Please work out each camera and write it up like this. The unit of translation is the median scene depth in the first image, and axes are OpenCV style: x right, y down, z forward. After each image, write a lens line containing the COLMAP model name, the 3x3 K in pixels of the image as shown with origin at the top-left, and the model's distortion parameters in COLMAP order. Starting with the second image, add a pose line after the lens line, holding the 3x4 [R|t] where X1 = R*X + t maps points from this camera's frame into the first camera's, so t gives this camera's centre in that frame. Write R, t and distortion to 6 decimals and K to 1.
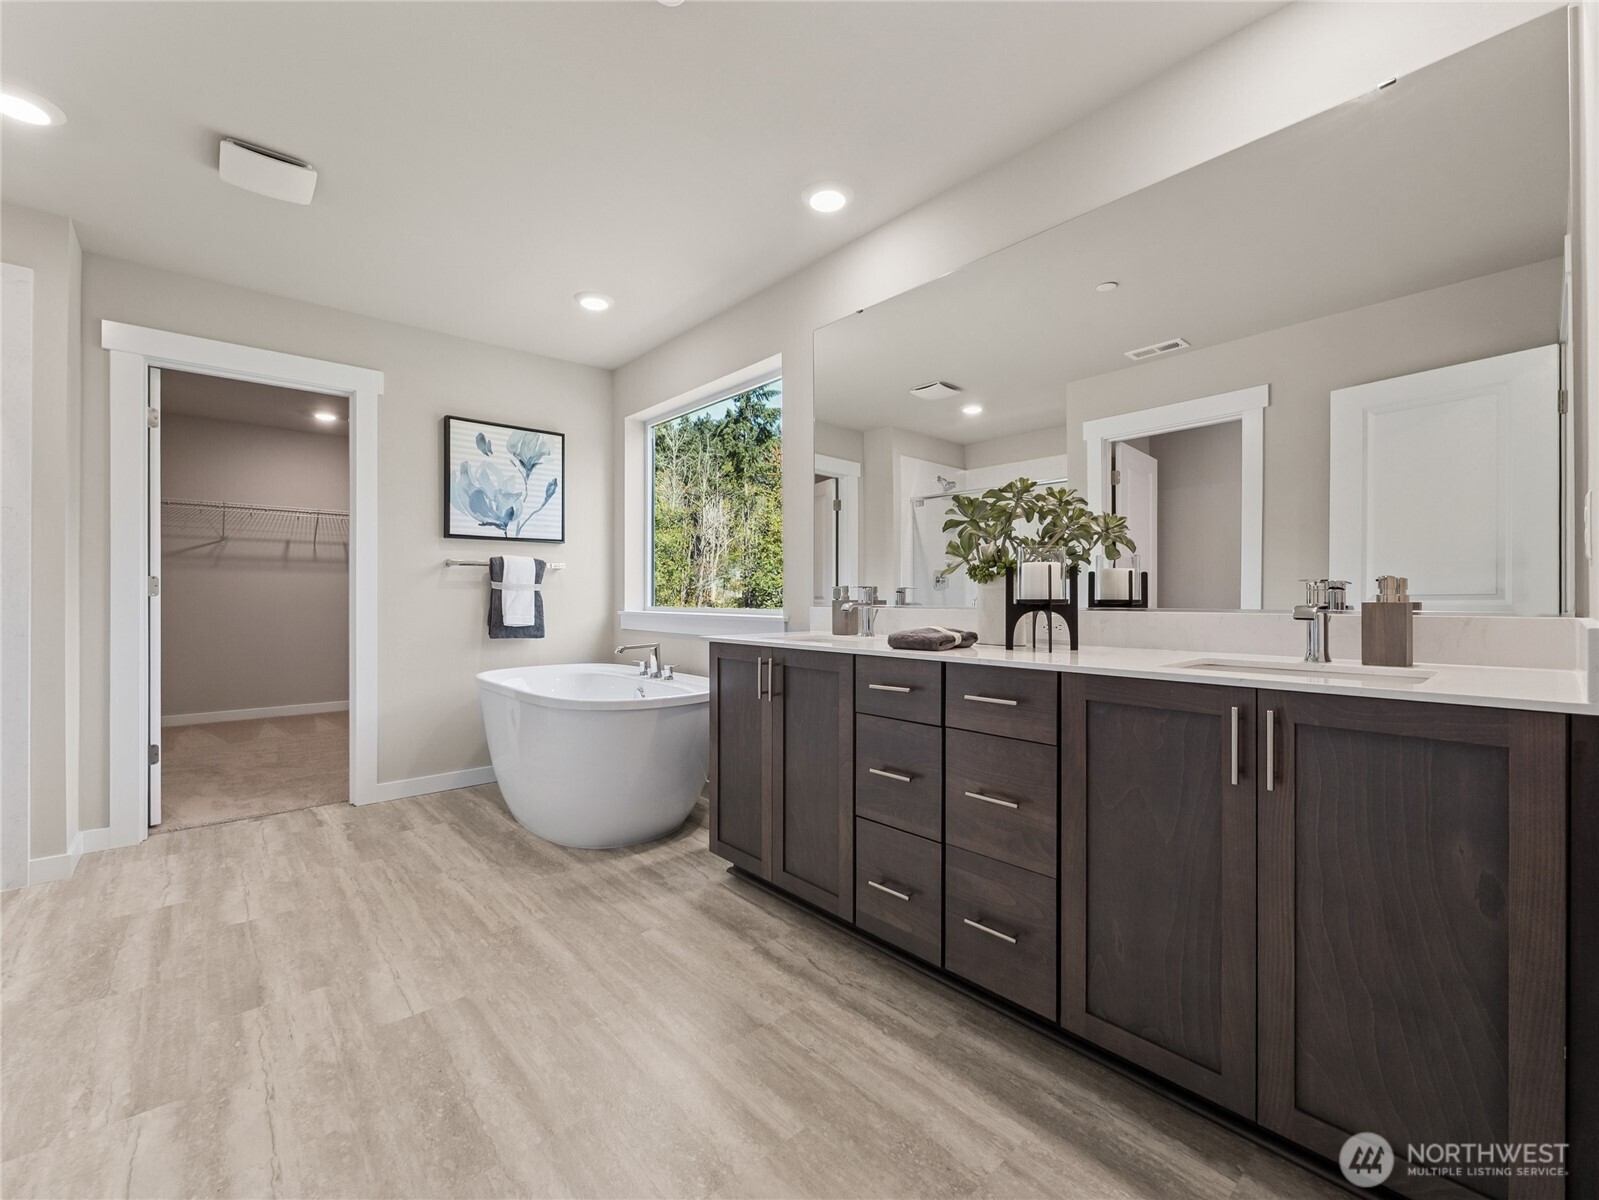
lens RADIAL K [[674.5, 0, 799.5], [0, 674.5, 600.0], [0, 0, 1]] dist [-0.010295, 0.000094]
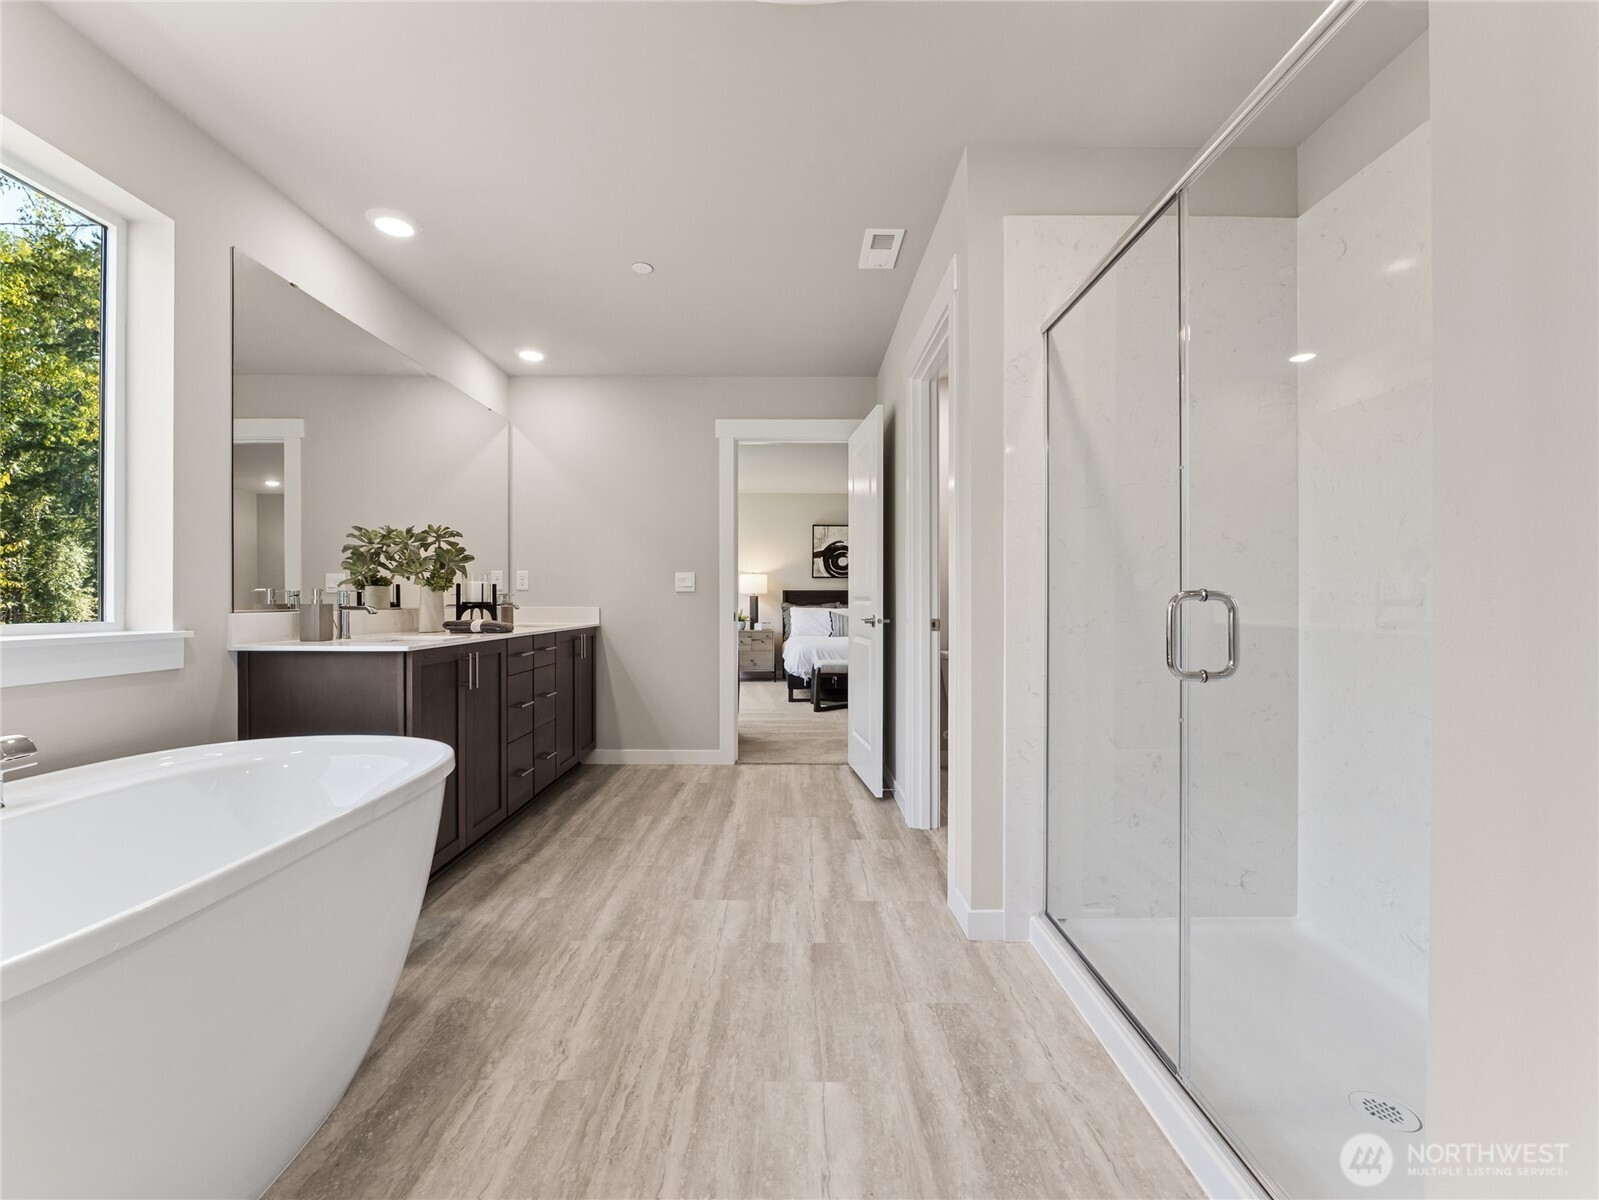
lens RADIAL K [[674.5, 0, 799.5], [0, 674.5, 600.0], [0, 0, 1]] dist [-0.010295, 0.000094]
pose [[-0.755500, -0.003645, 0.655139, -1.394167], [-0.002458, 0.999993, 0.002730, -0.008097], [-0.655145, 0.000452, -0.755503, 1.704684]]
